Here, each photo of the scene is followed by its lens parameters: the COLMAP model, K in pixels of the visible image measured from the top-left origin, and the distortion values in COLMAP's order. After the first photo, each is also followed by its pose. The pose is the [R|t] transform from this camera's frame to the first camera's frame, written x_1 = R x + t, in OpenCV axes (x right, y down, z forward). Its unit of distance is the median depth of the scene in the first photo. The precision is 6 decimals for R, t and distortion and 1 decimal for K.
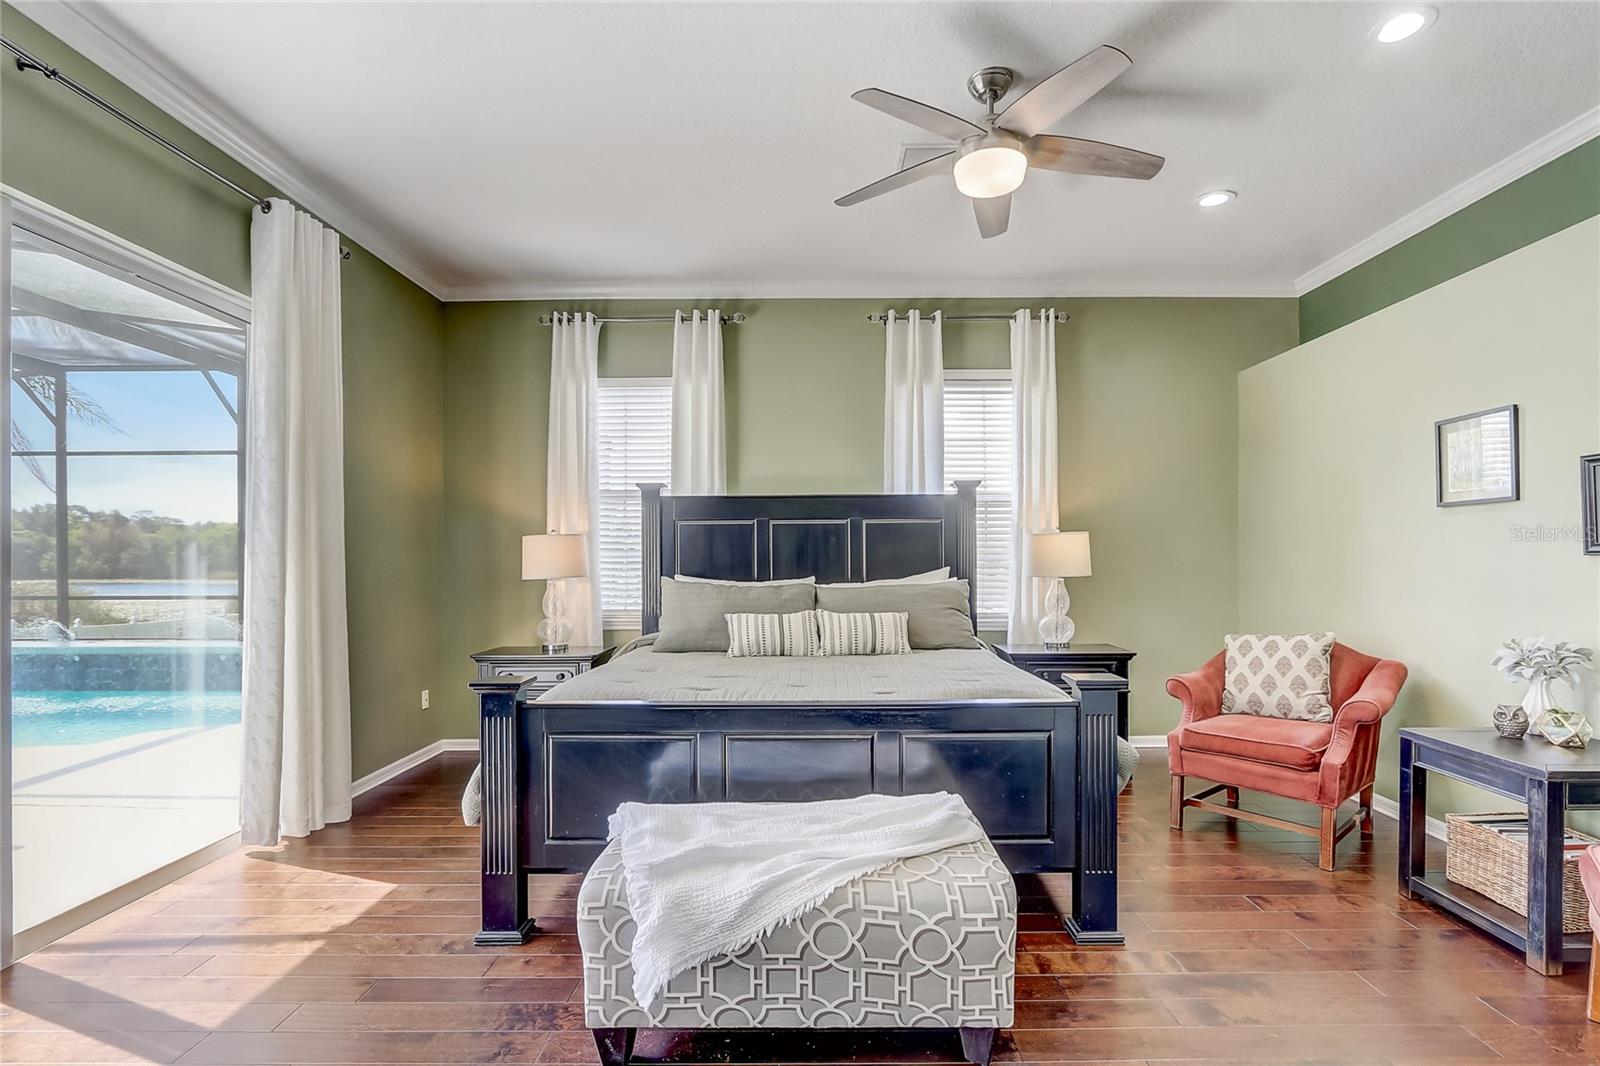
lens RADIAL K [[751.8, 0, 803.4], [0, 751.8, 557.1], [0, 0, 1]] dist [-0.004135, 0.000378]
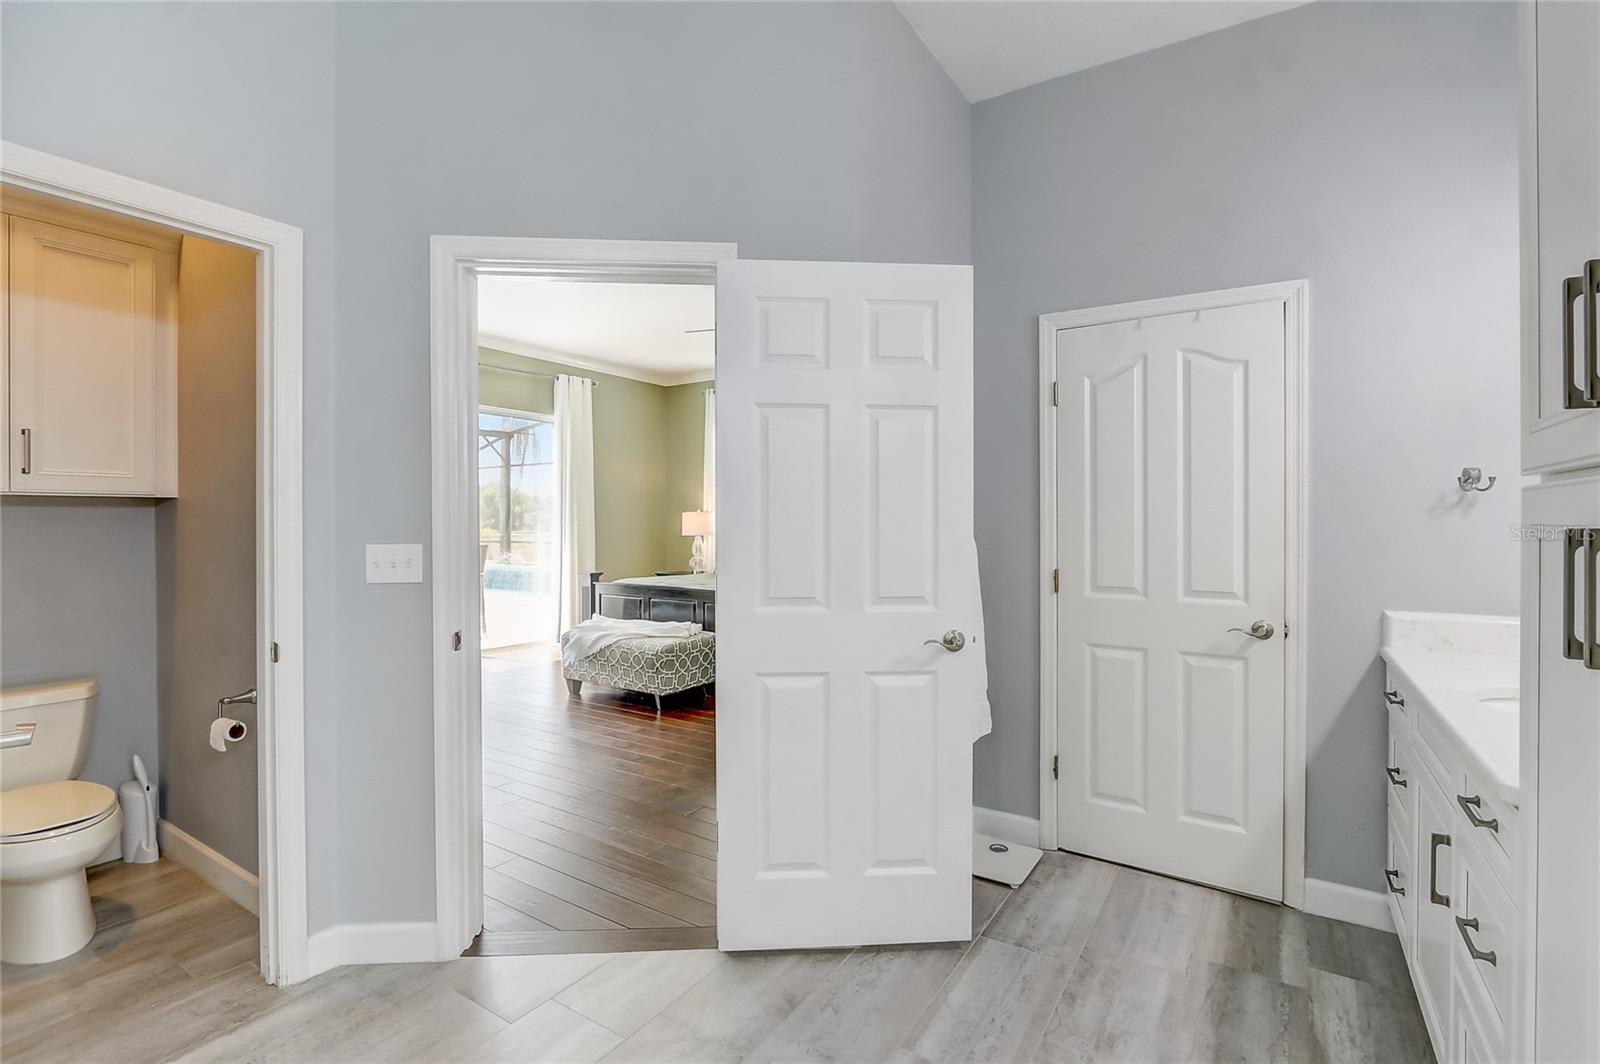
lens RADIAL K [[734.0, 0, 778.9], [0, 734.0, 525.0], [0, 0, 1]] dist [-0.001080, 0.000264]
pose [[0.833735, 0.007496, -0.552115, 0.839516], [-0.002596, 0.999950, 0.009656, -0.014553], [0.552159, -0.006617, 0.833712, -0.408570]]
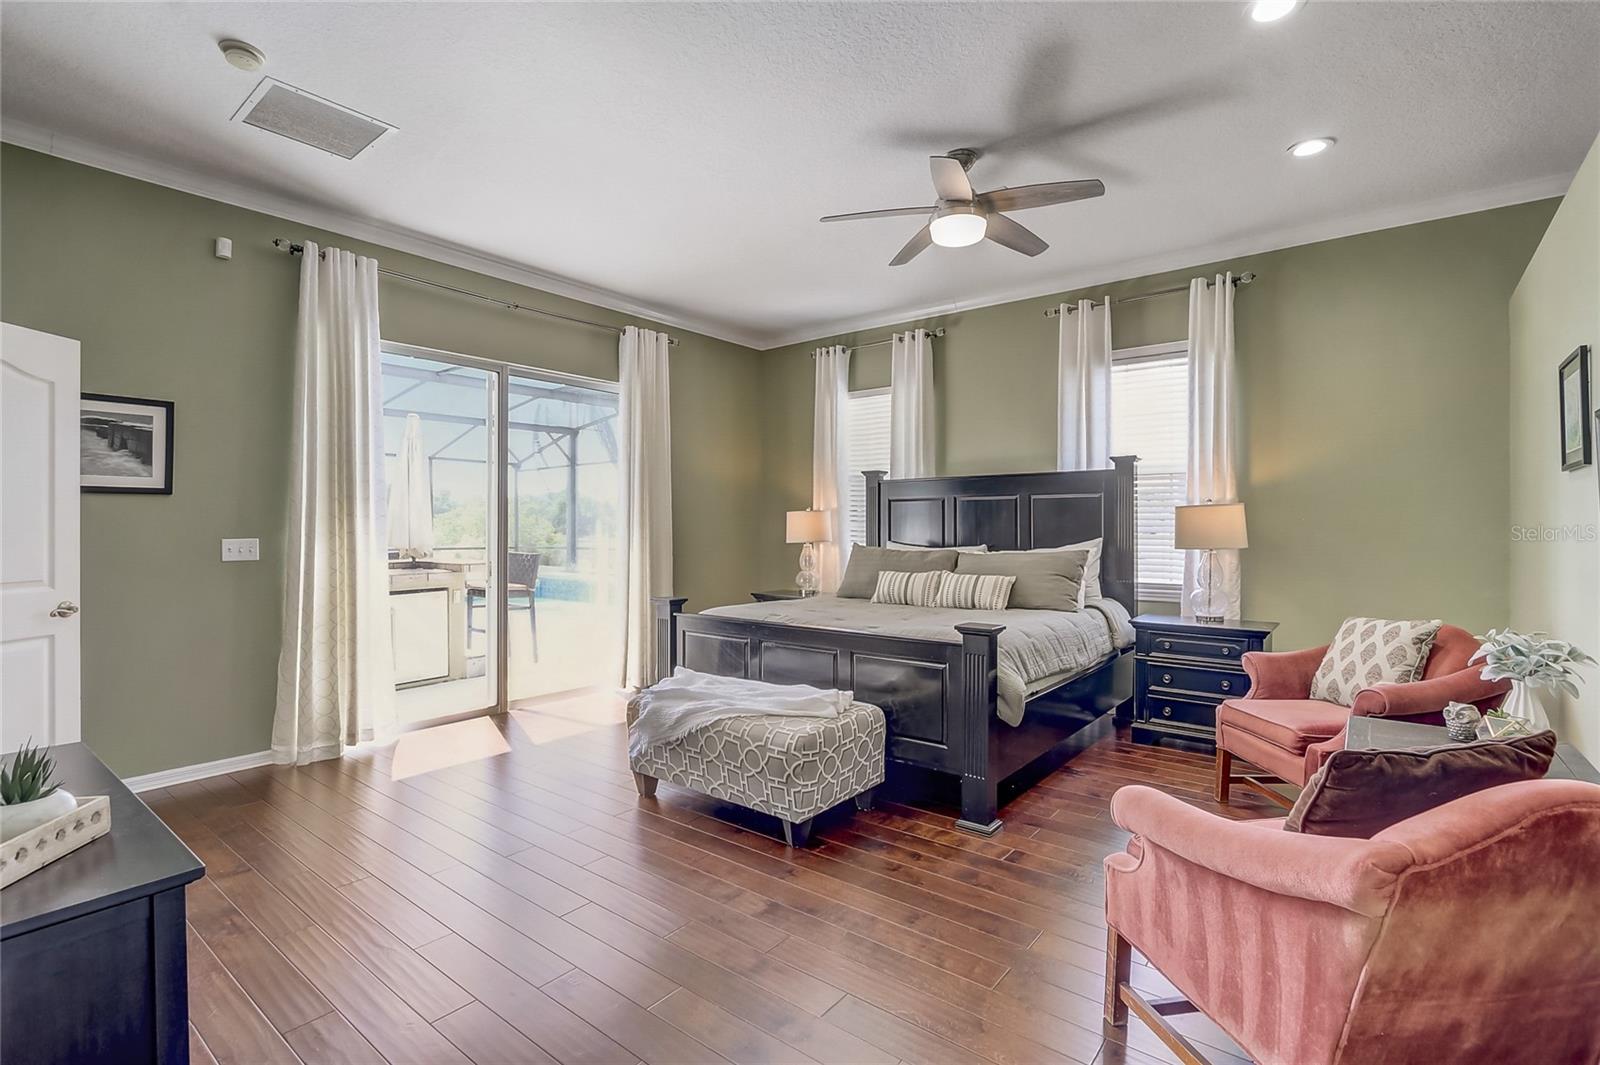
lens RADIAL K [[734.0, 0, 778.9], [0, 734.0, 525.5], [0, 0, 1]] dist [-0.001080, 0.000264]
pose [[0.780718, 0.003496, -0.624874, 0.478096], [-0.001723, 0.999993, 0.003442, -0.007398], [0.624881, -0.001611, 0.780718, -0.099547]]
